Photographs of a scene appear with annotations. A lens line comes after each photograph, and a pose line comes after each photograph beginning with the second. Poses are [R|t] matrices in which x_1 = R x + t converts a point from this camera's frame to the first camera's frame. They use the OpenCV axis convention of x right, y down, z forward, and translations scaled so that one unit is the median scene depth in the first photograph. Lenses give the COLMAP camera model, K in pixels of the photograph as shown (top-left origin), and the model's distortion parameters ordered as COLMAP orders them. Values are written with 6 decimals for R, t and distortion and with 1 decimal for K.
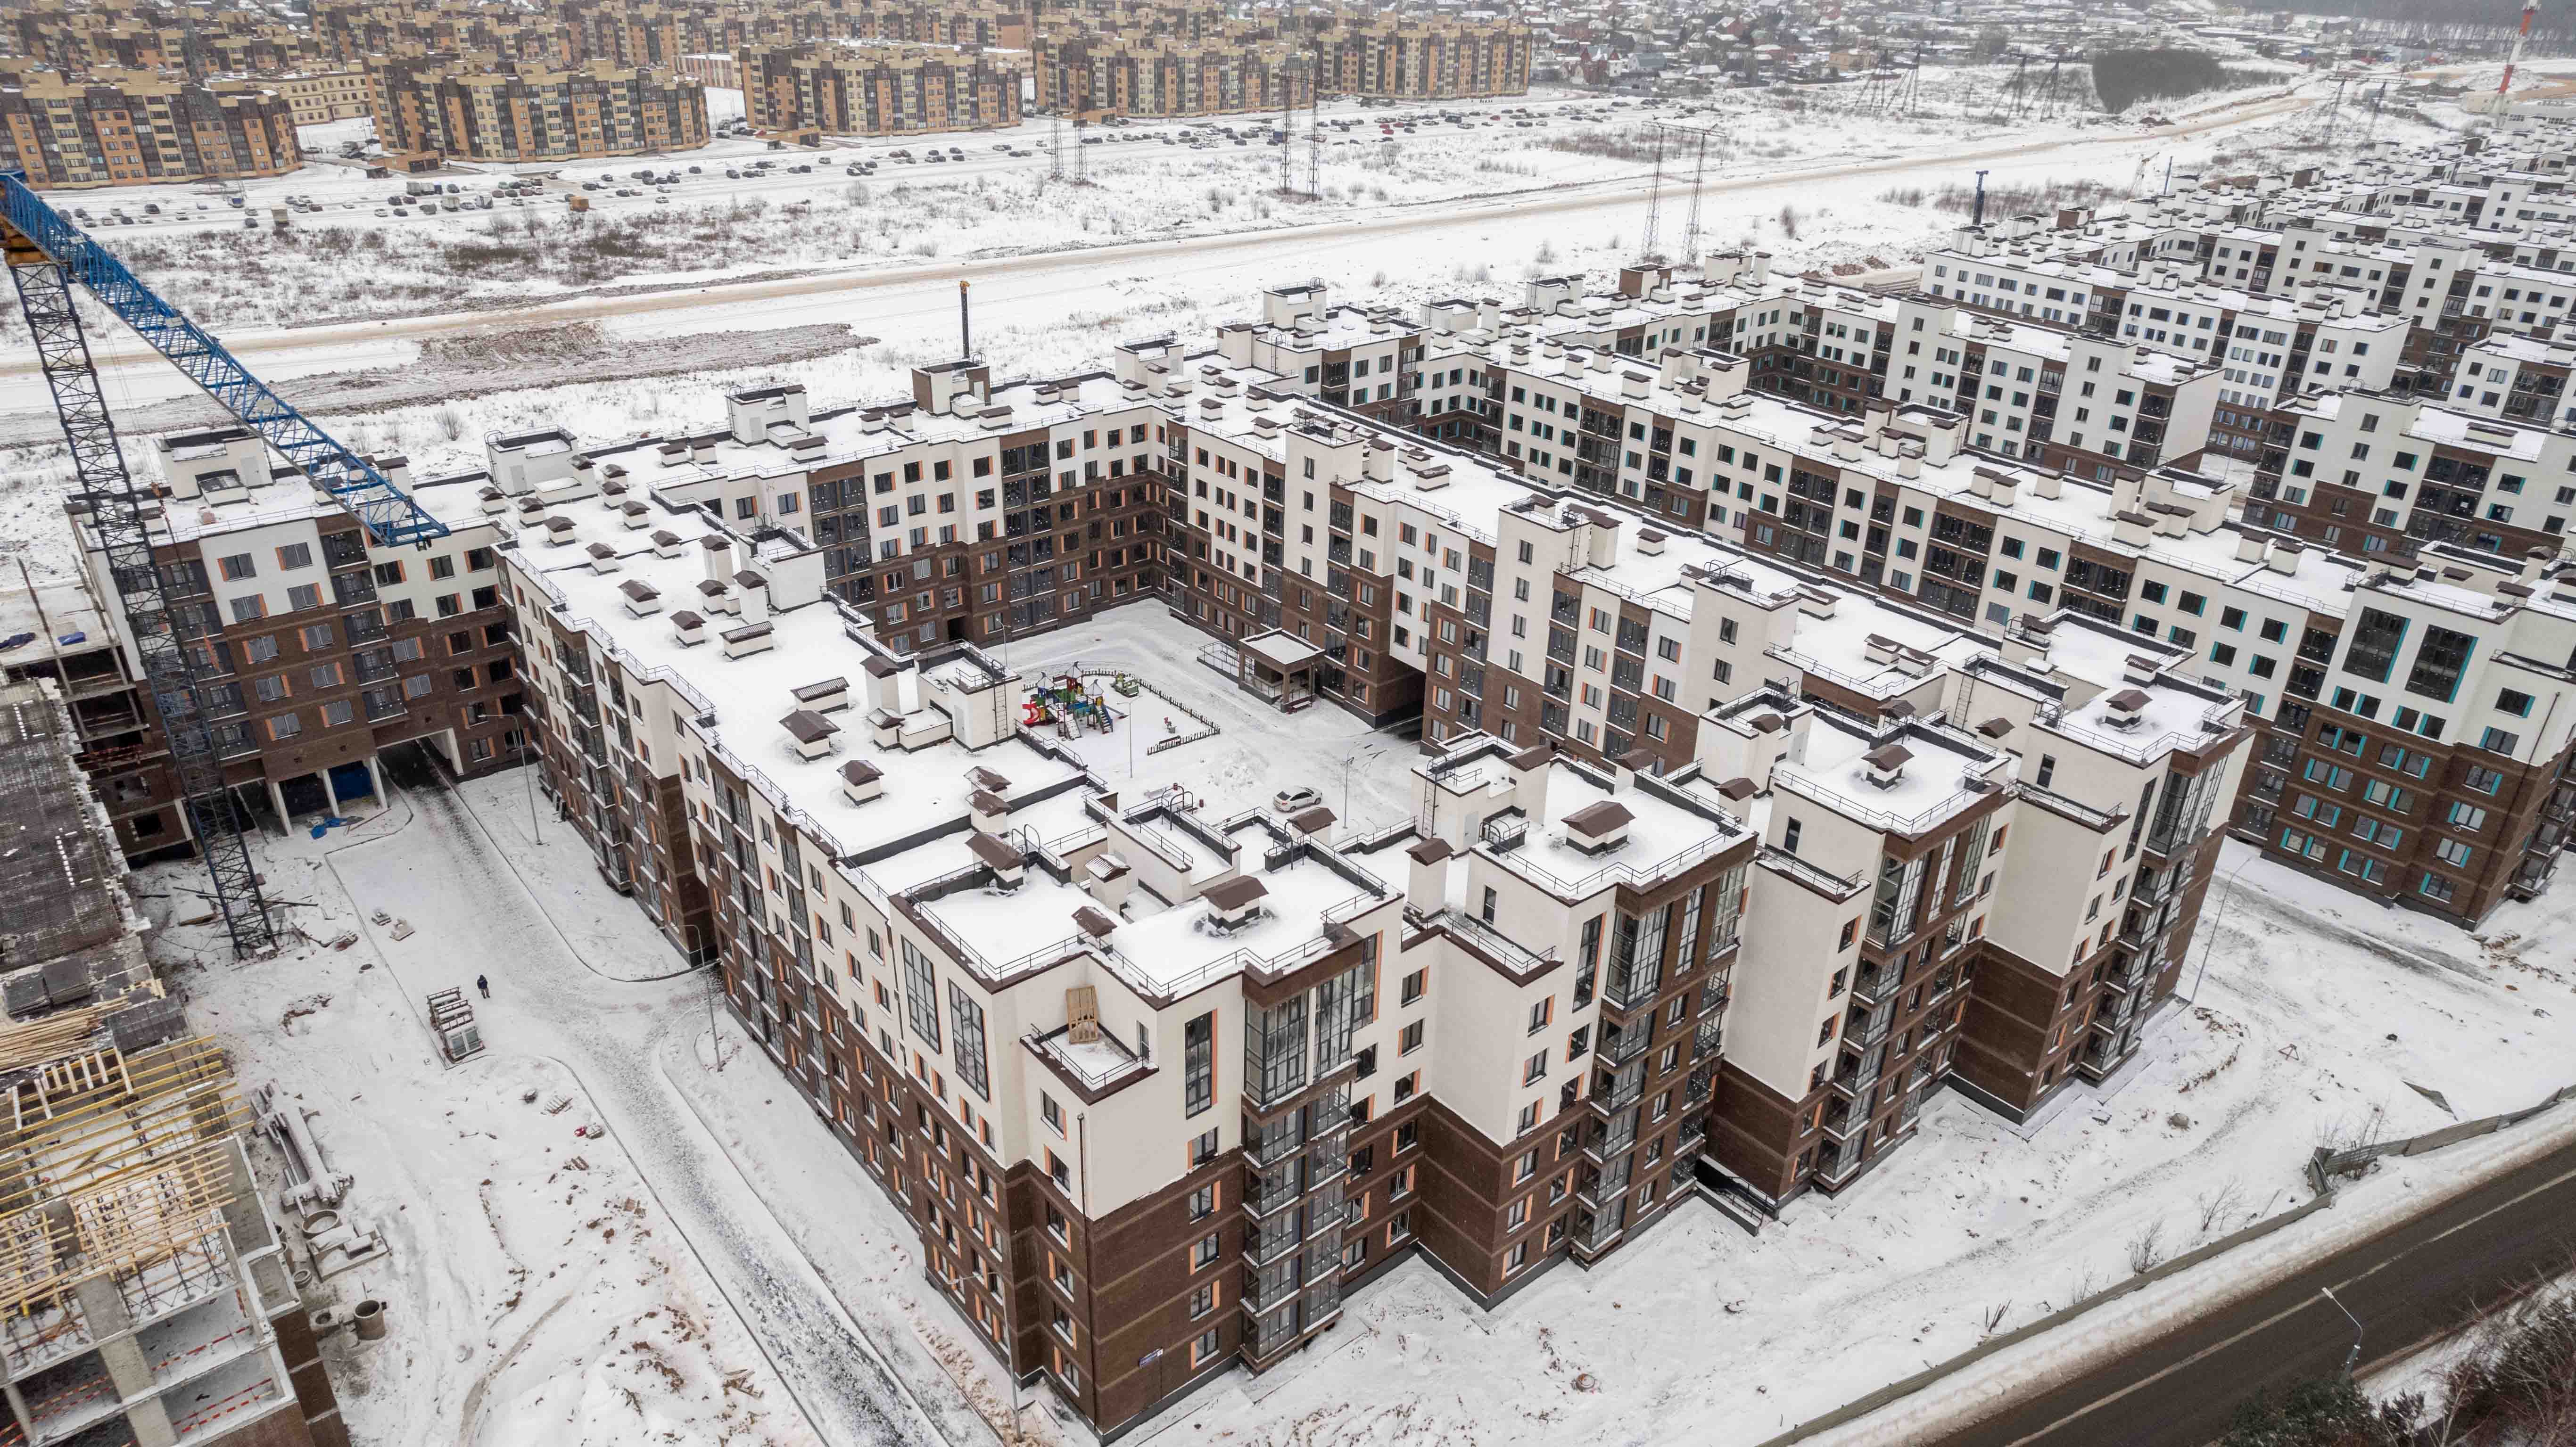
lens RADIAL K [[1610.7, 0, 1288.0], [0, 1610.7, 723.5], [0, 0, 1]] dist [-0.070492, 0.077420]
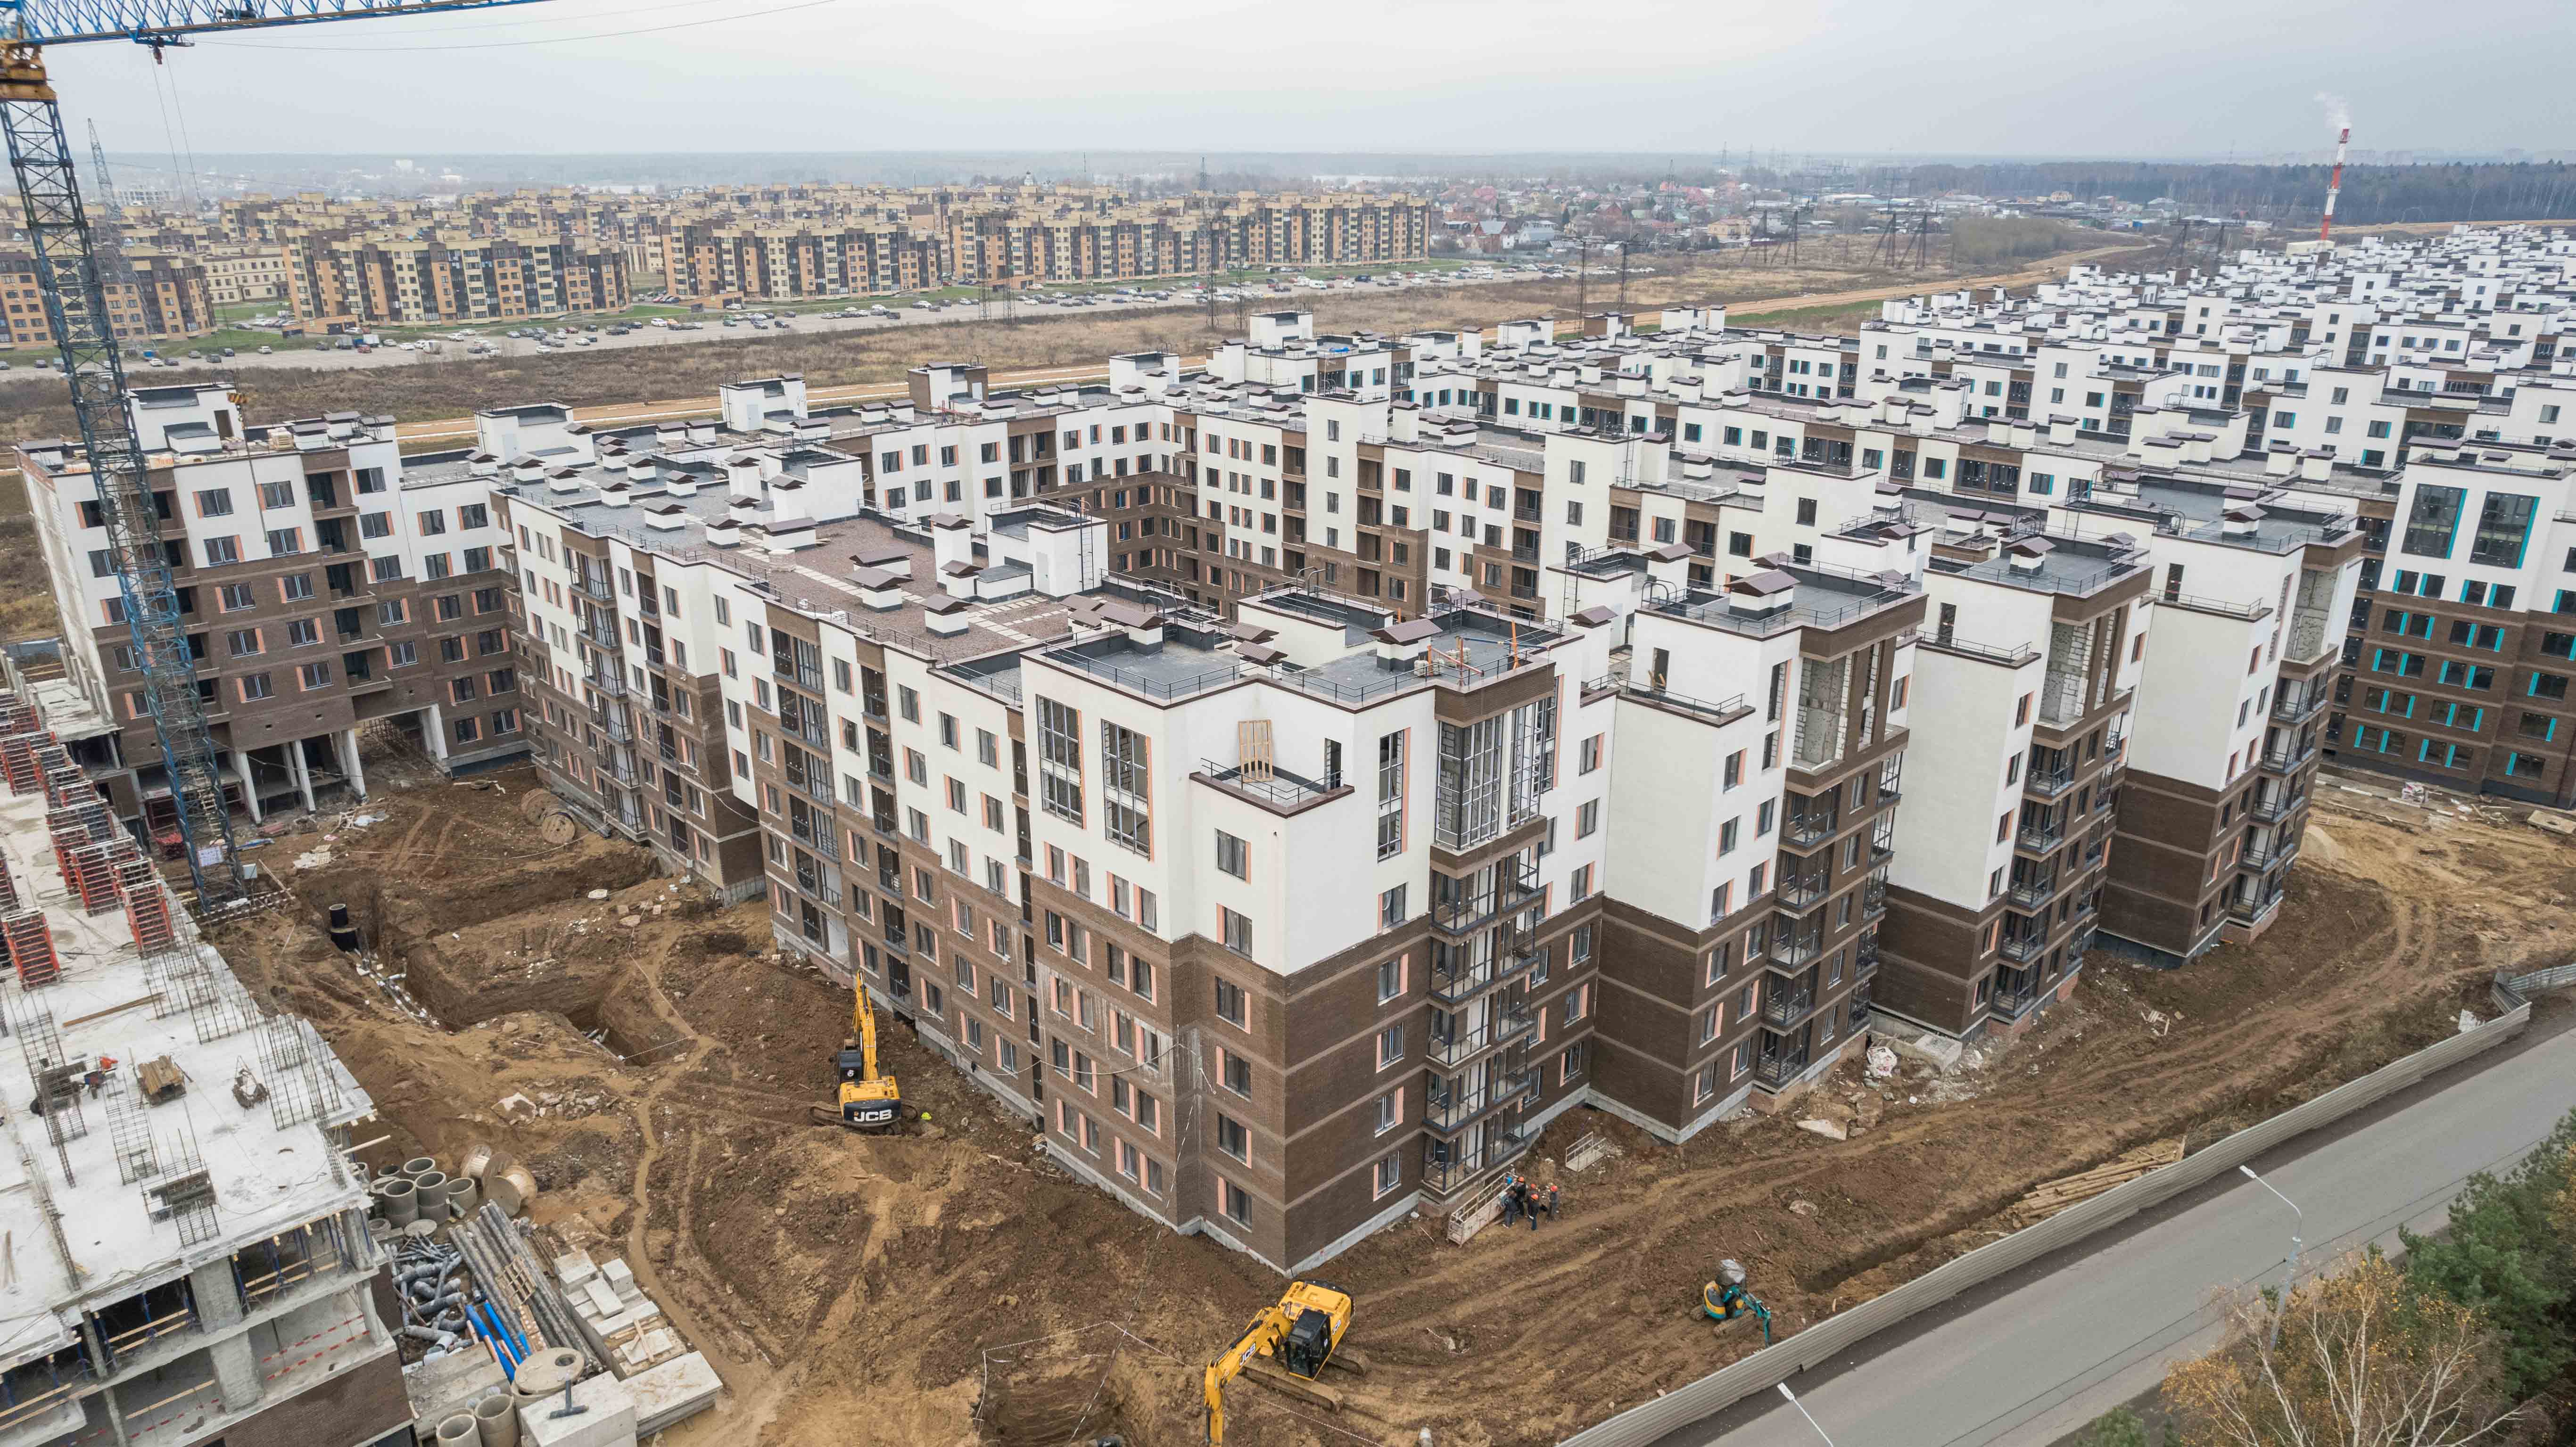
lens RADIAL K [[1618.9, 0, 1288.0], [0, 1618.9, 723.5], [0, 0, 1]] dist [-0.073499, 0.080445]
pose [[0.997243, -0.046058, 0.058181, -0.076638], [0.052979, 0.990911, -0.123649, 0.132060], [-0.051958, 0.126391, 0.990619, 0.052342]]
